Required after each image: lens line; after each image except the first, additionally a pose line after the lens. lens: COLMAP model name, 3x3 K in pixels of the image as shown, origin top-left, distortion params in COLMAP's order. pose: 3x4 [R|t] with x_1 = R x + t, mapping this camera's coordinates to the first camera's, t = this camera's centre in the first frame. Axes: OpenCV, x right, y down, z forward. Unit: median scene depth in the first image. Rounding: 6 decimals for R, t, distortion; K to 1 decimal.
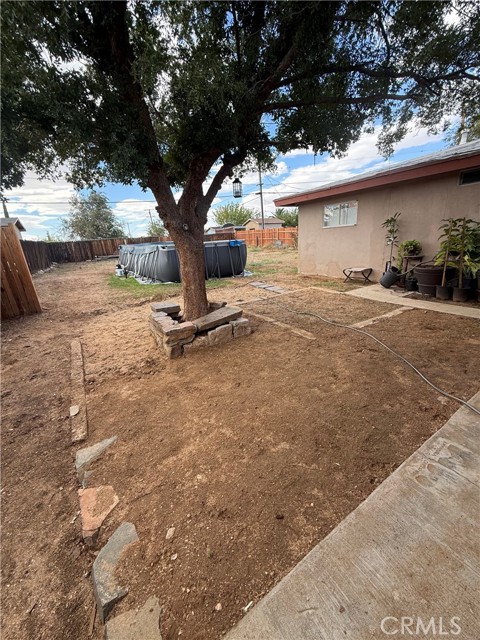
lens RADIAL K [[256.8, 0, 242.0], [0, 256.8, 321.6], [0, 0, 1]] dist [-0.000823, -0.000313]
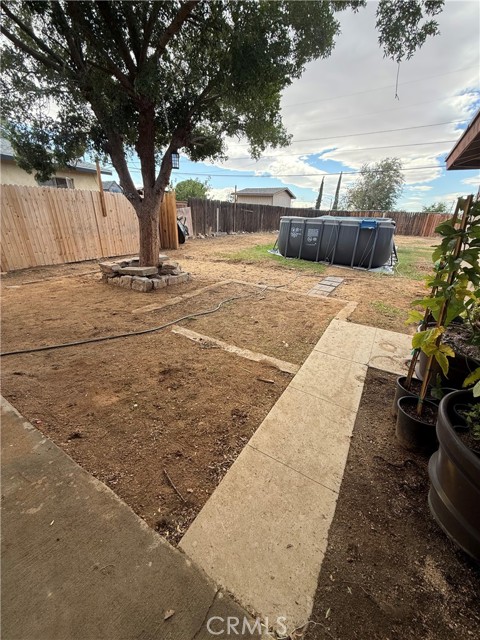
lens RADIAL K [[256.8, 0, 240.4], [0, 256.8, 319.1], [0, 0, 1]] dist [-0.000823, -0.000313]
pose [[0.435793, 0.413789, -0.799289, 1.062502], [-0.340546, 0.897838, 0.279133, -0.280103], [0.833134, 0.150551, 0.532186, 0.657854]]
